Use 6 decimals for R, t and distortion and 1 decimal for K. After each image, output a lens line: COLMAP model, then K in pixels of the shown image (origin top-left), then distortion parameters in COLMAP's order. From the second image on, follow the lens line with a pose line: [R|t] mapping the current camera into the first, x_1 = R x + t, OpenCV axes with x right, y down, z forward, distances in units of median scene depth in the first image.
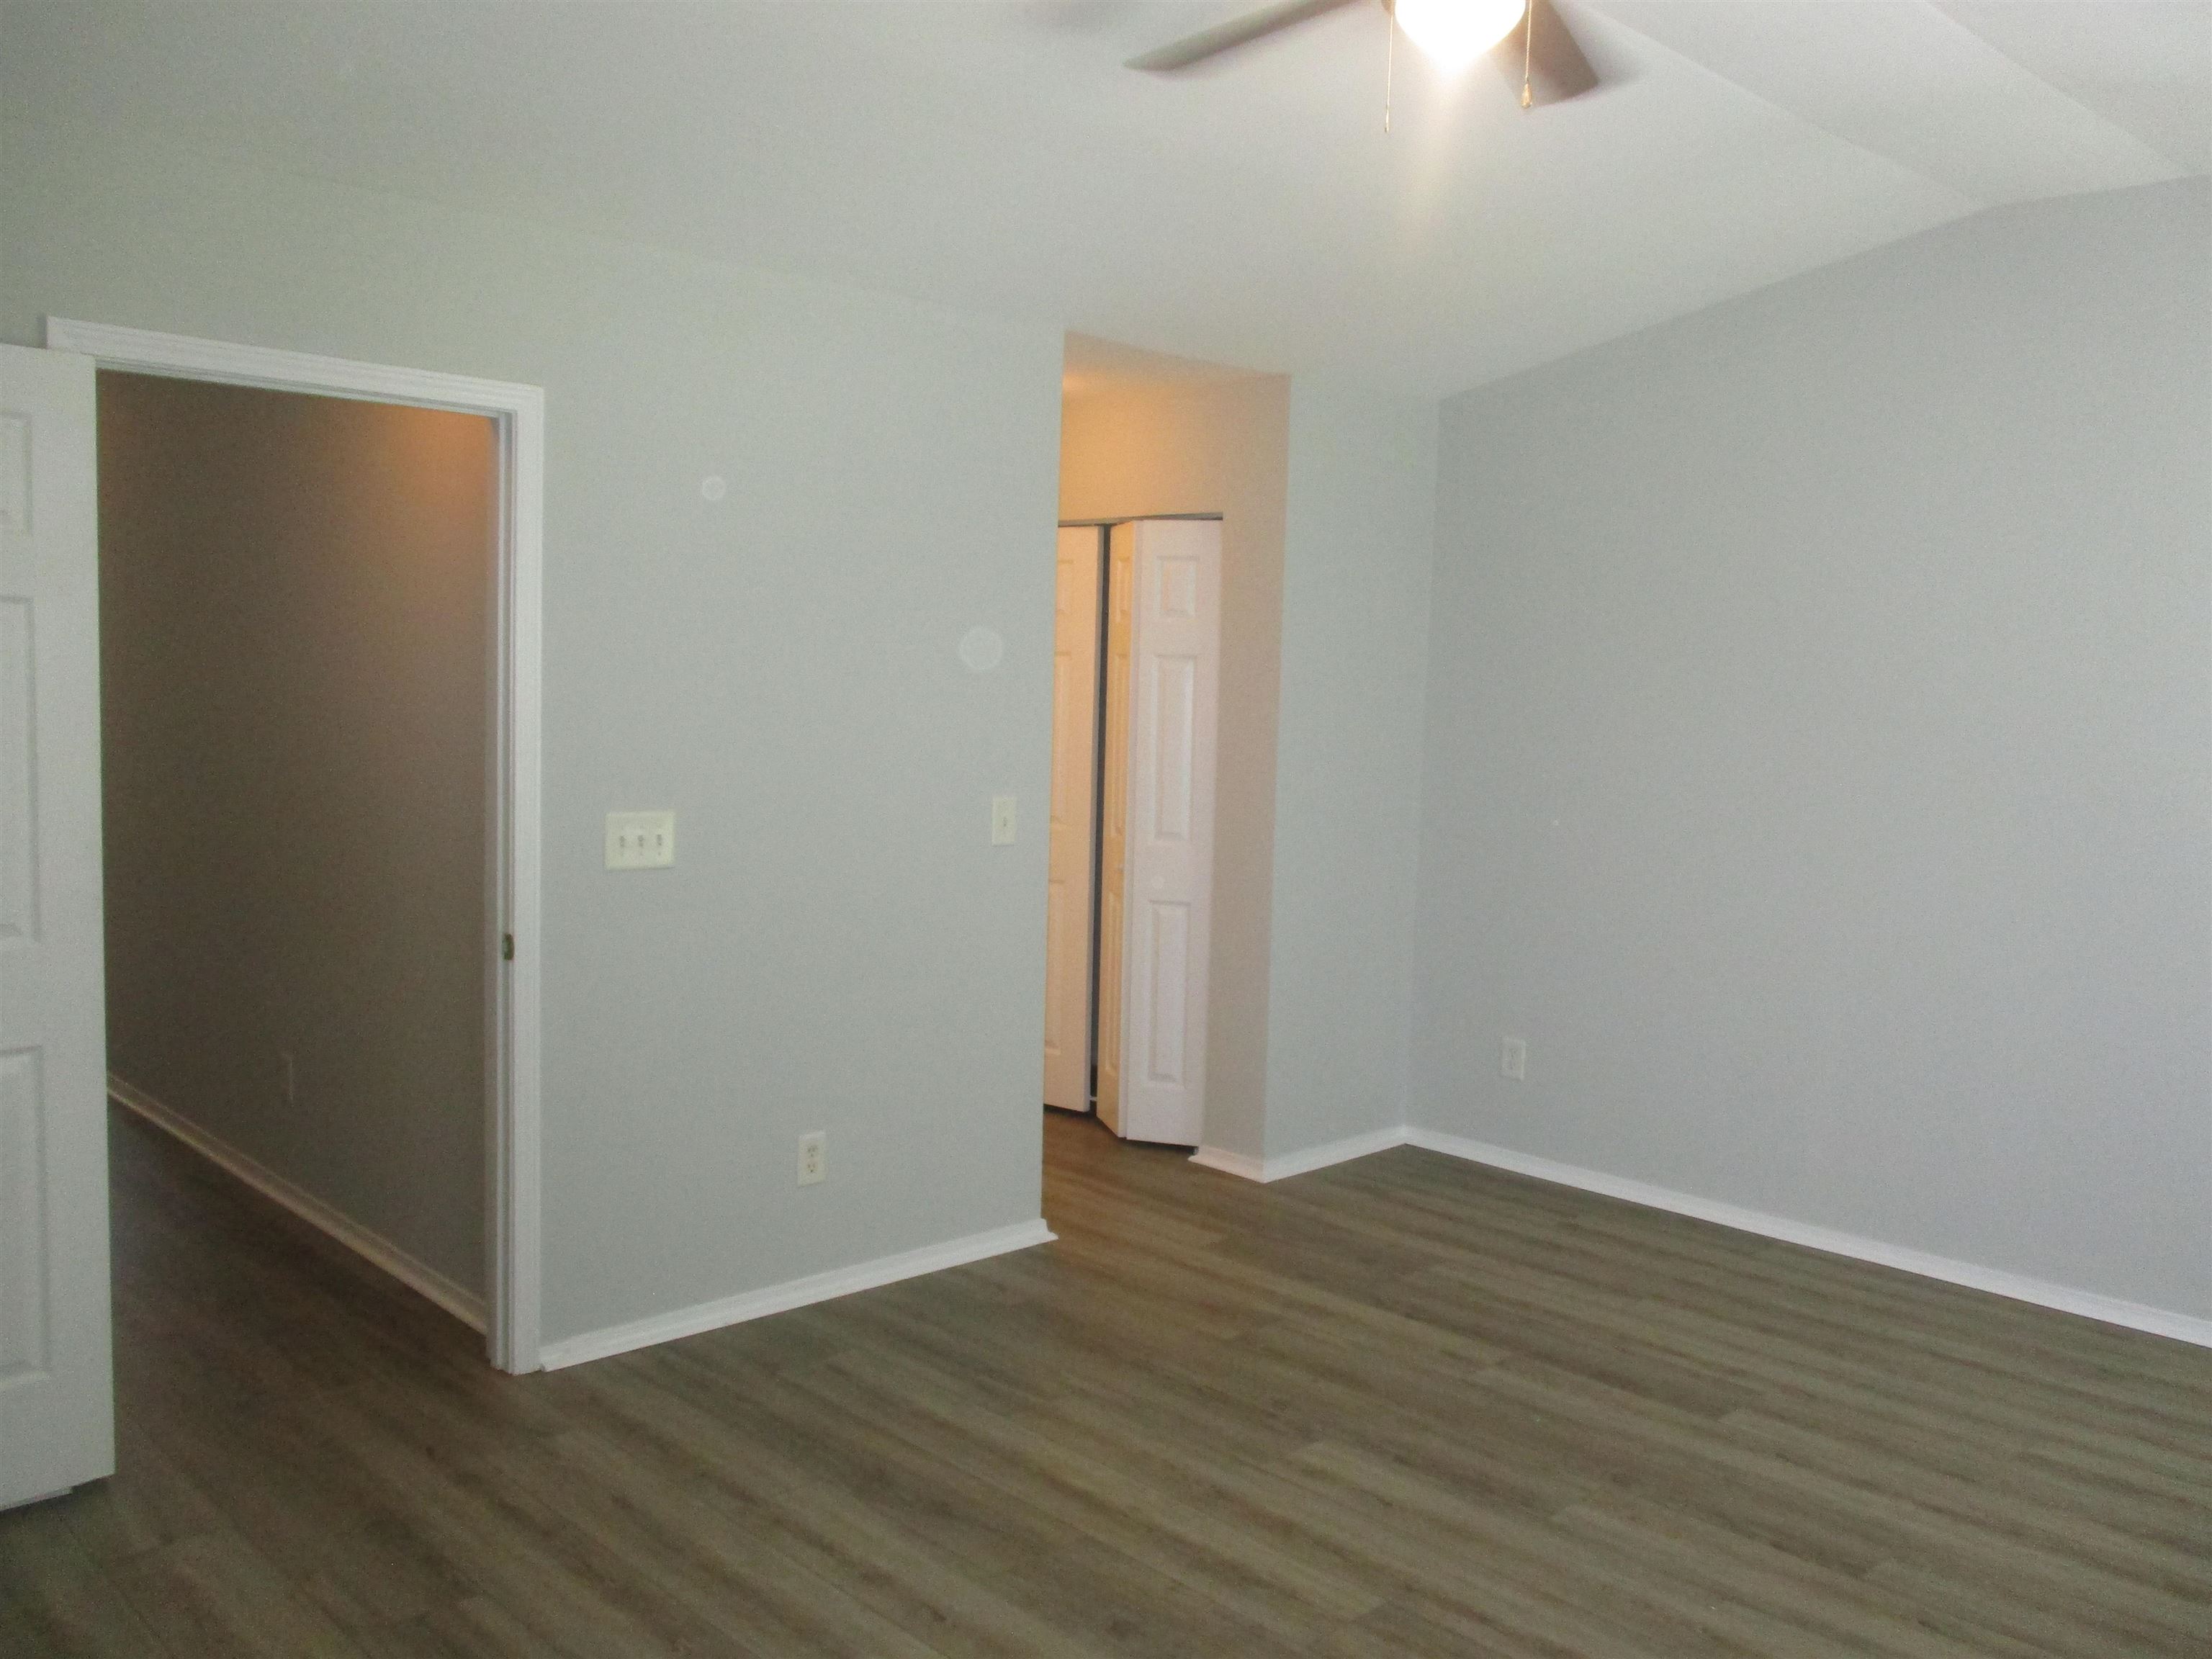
lens RADIAL K [[1855.4, 0, 1109.5], [0, 1855.4, 840.9], [0, 0, 1]] dist [0.007745, -0.008580]
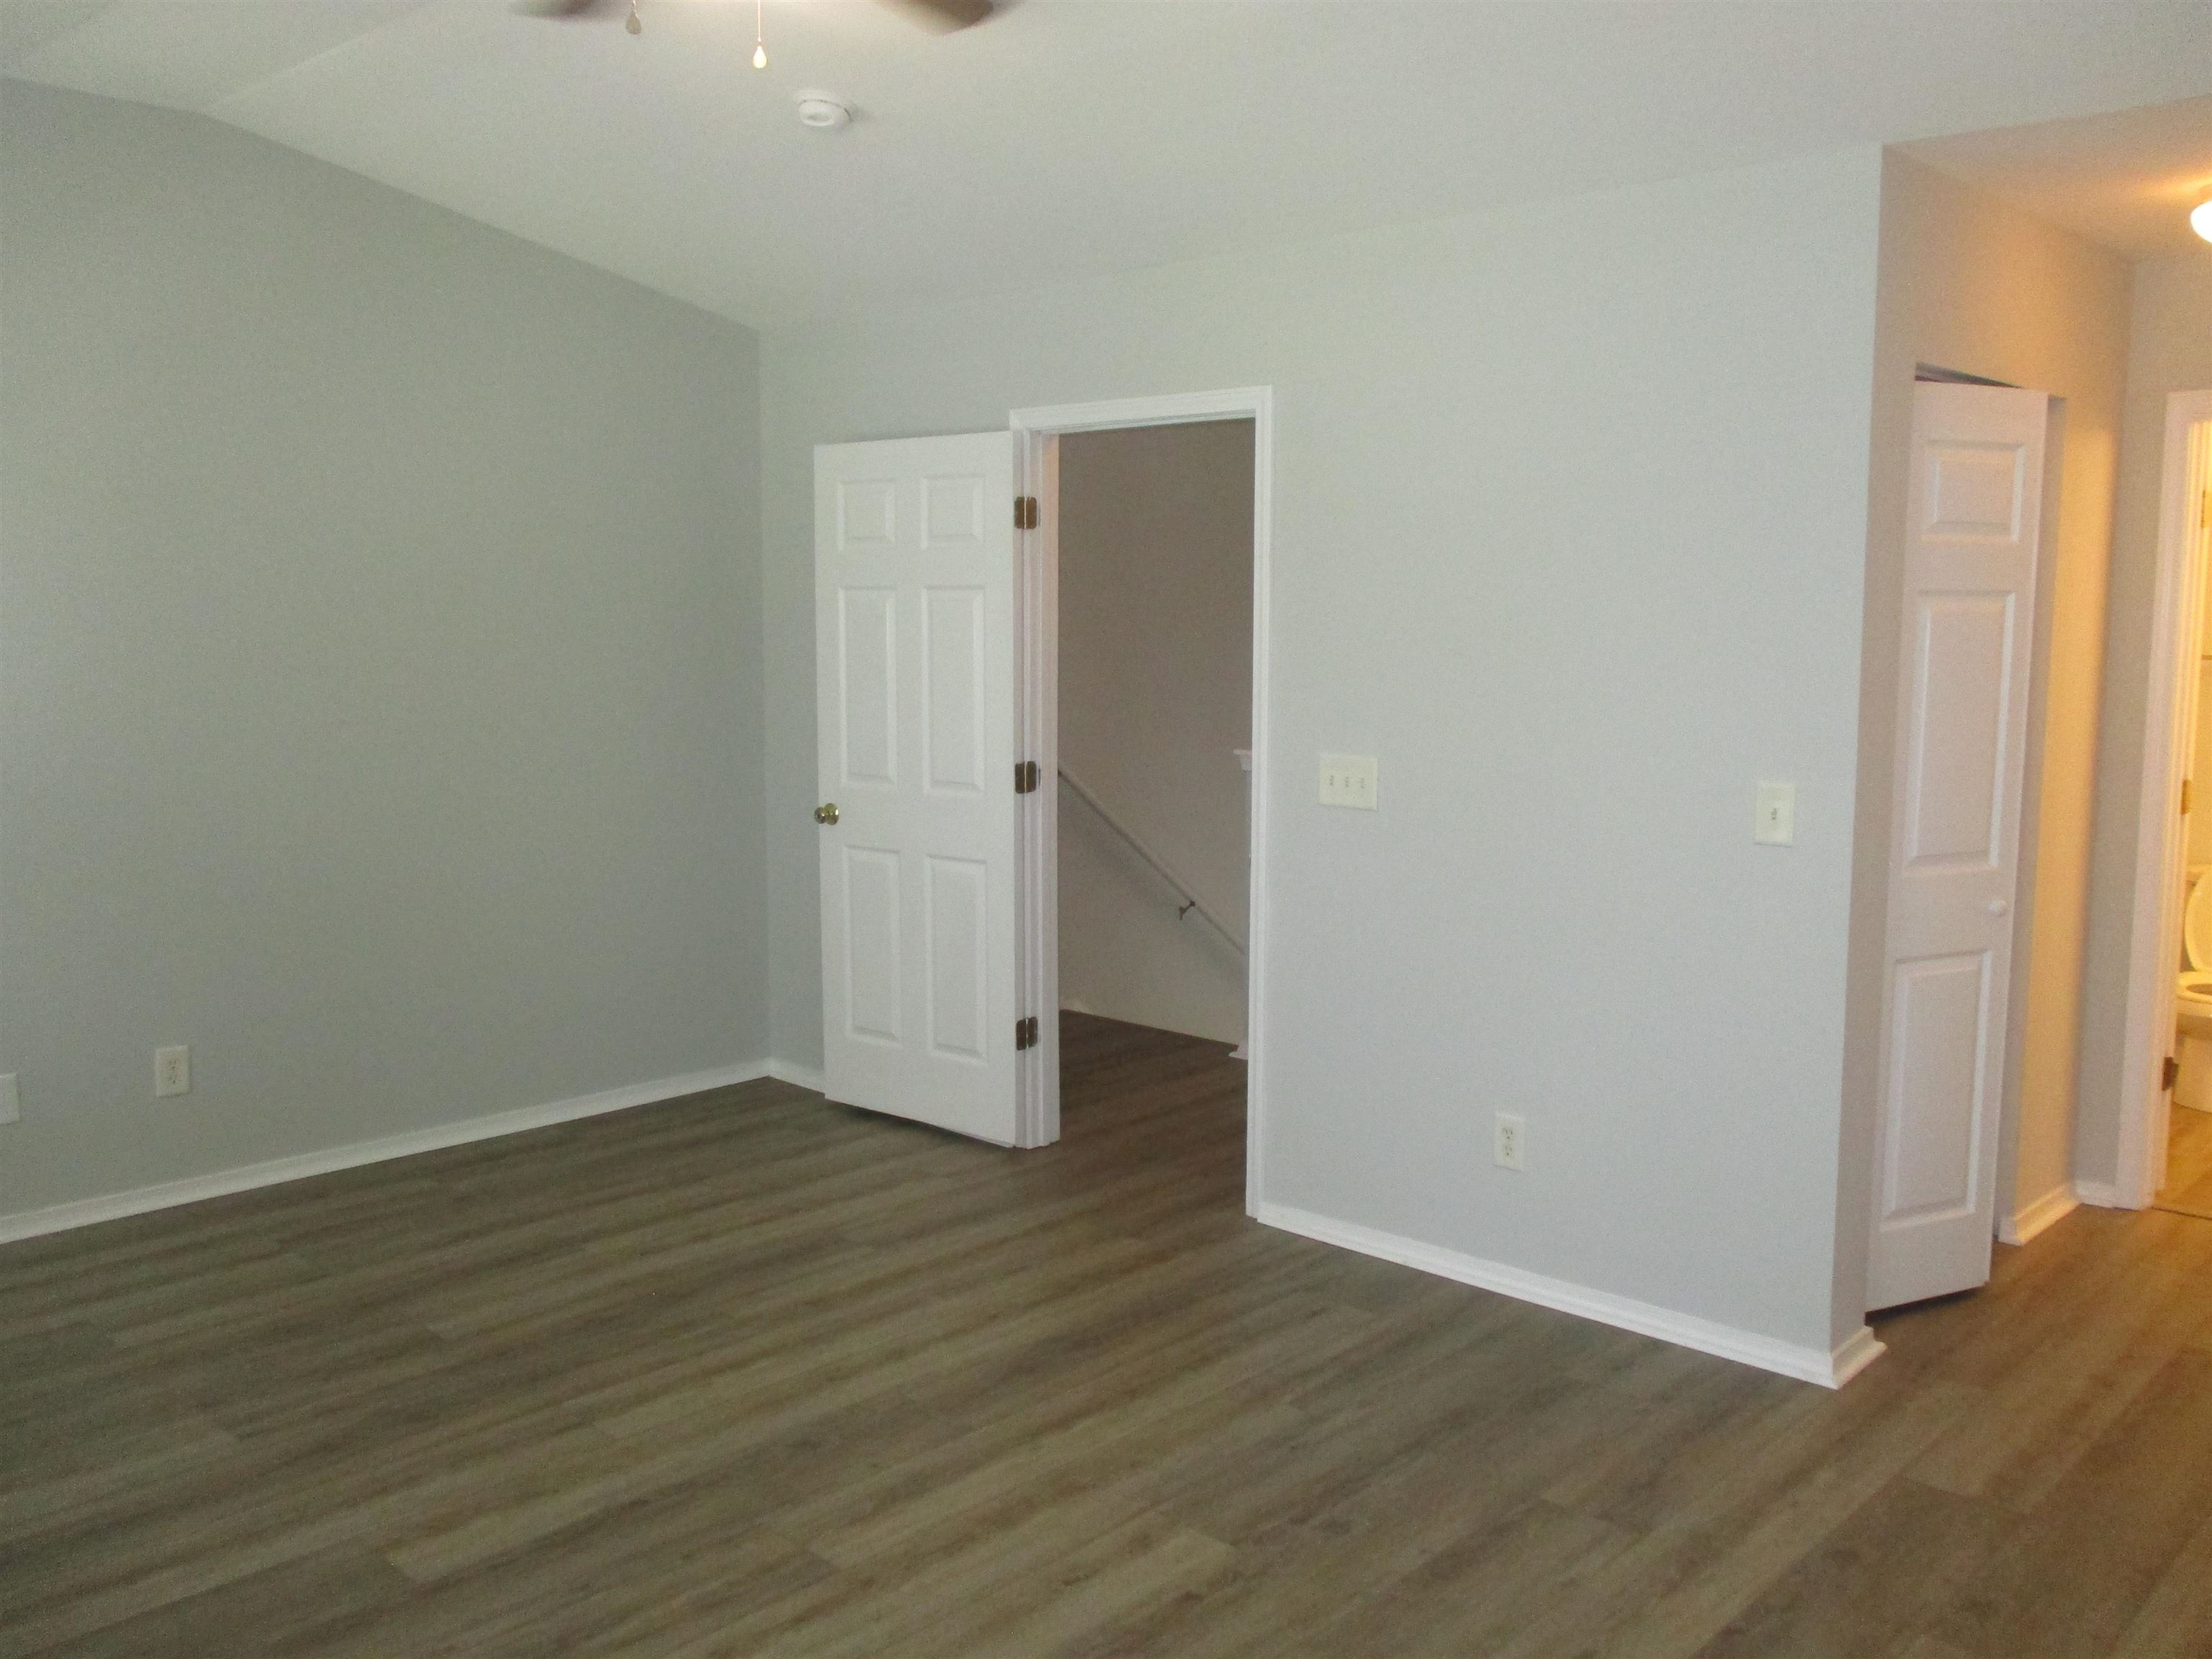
lens RADIAL K [[1855.4, 0, 1103.2], [0, 1855.4, 826.9], [0, 0, 1]] dist [0.007745, -0.008580]
pose [[0.039932, 0.087275, -0.995384, 0.833674], [-0.091889, 0.992278, 0.083317, -0.051537], [0.994968, 0.088138, 0.047643, 0.812076]]
